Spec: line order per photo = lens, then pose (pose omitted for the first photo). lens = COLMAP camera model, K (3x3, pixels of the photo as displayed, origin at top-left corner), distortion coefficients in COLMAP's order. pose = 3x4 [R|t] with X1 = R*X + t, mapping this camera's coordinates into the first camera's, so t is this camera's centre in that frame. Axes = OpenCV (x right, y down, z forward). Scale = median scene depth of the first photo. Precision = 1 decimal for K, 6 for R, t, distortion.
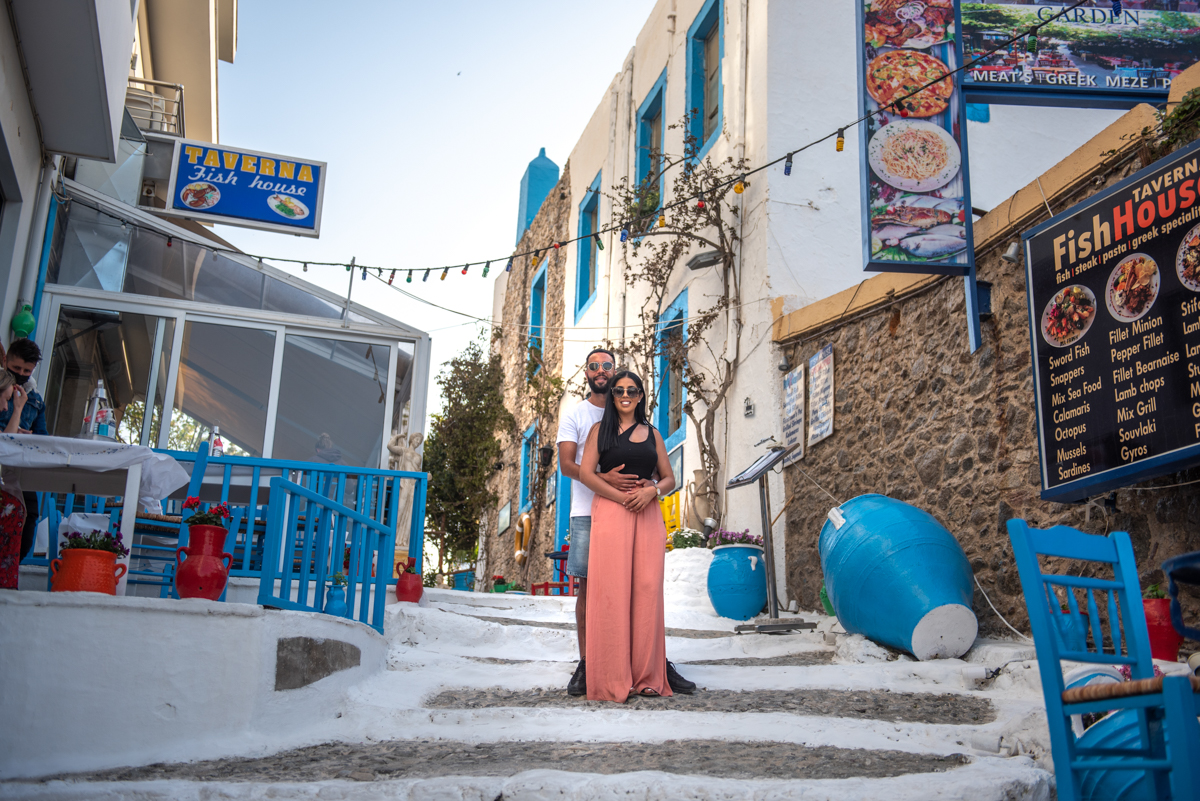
lens RADIAL K [[1251.7, 0, 600.0], [0, 1251.7, 400.5], [0, 0, 1]] dist [0.012792, 0.021419]
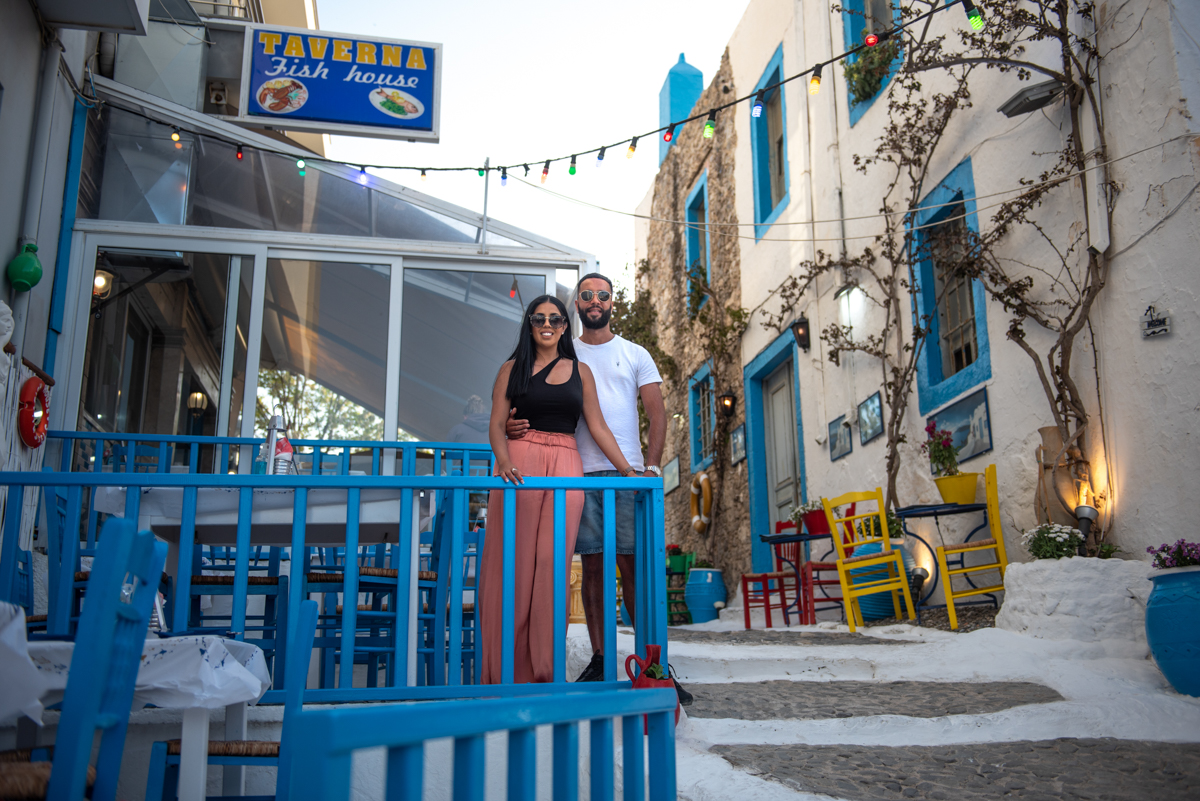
lens RADIAL K [[1079.4, 0, 600.0], [0, 1079.4, 400.5], [0, 0, 1]] dist [0.004394, 0.002085]
pose [[0.994357, -0.059808, -0.087620, -0.082124], [0.064492, 0.996581, 0.051638, -0.000897], [0.084232, -0.056997, 0.994815, 0.359643]]
